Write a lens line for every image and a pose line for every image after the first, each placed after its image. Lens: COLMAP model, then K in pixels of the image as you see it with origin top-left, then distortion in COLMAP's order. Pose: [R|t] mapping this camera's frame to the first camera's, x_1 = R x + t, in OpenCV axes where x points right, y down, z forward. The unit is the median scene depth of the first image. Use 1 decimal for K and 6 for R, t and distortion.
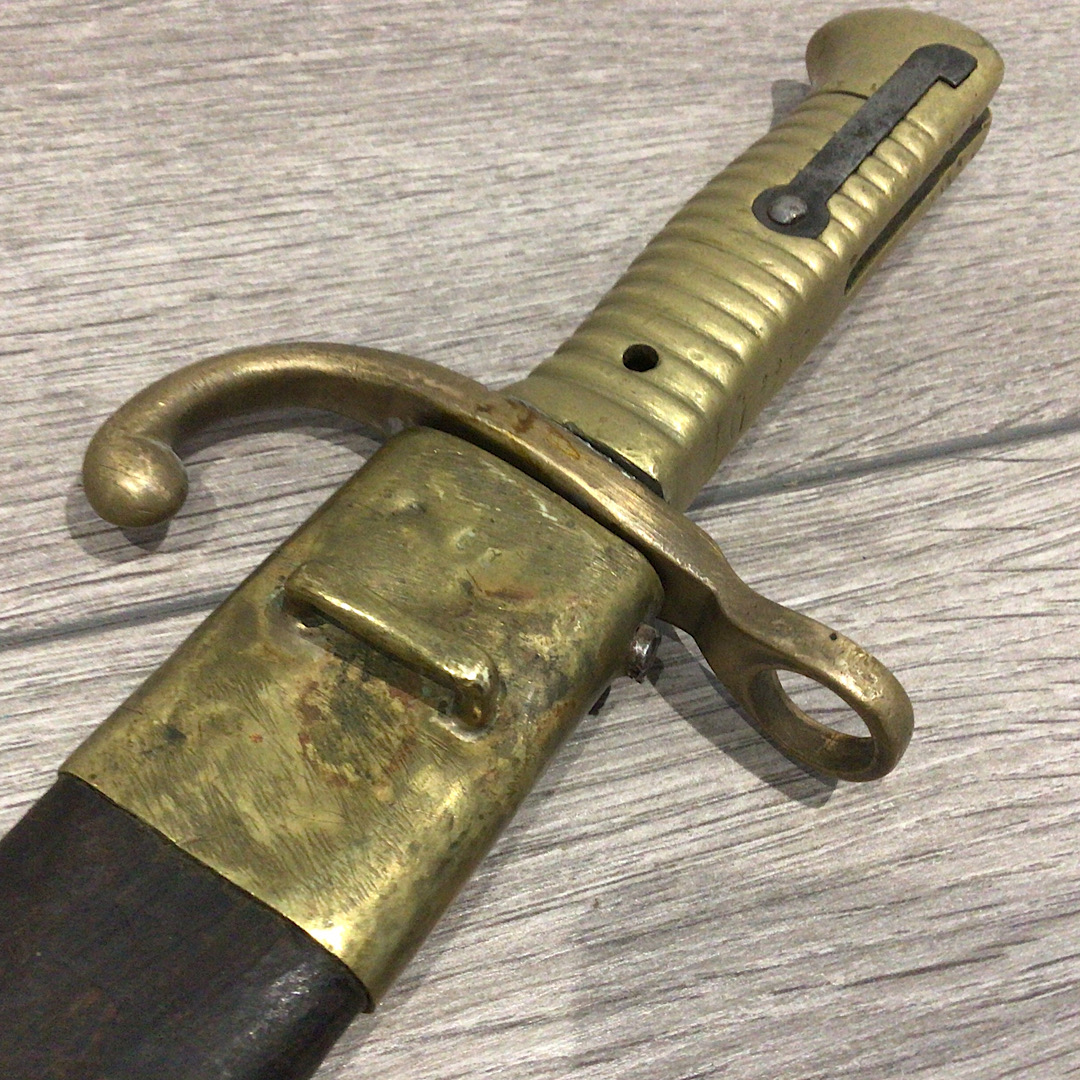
lens RADIAL K [[1331.6, 0, 535.3], [0, 1331.6, 538.2], [0, 0, 1]] dist [0.058269, 0.000000]
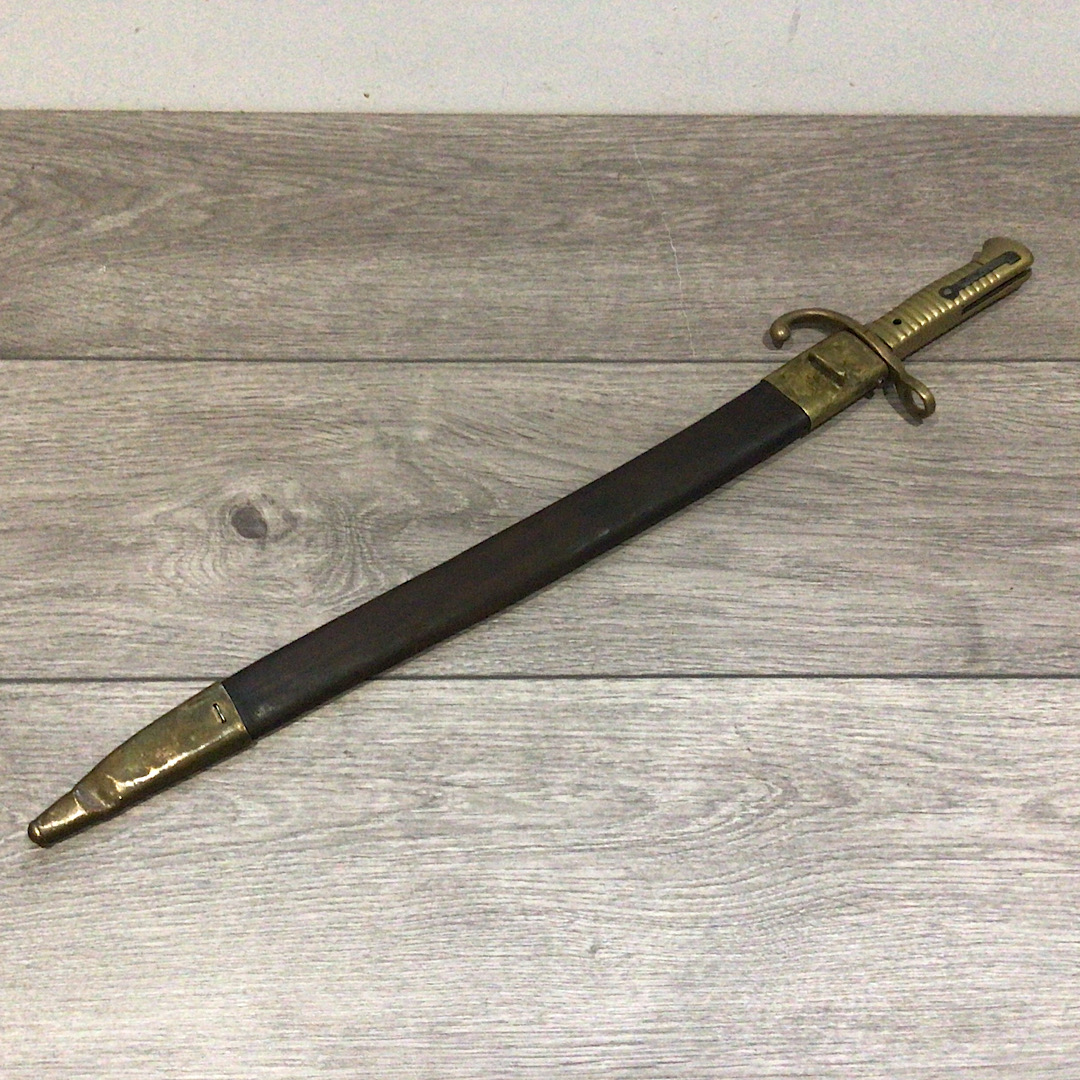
lens RADIAL K [[1331.6, 0, 541.2], [0, 1331.6, 539.8], [0, 0, 1]] dist [0.058269, 0.000000]
pose [[0.927816, 0.189888, -0.321091, 0.477730], [-0.188287, 0.981442, 0.036337, 0.552336], [0.322032, 0.026744, 0.946351, -3.095502]]
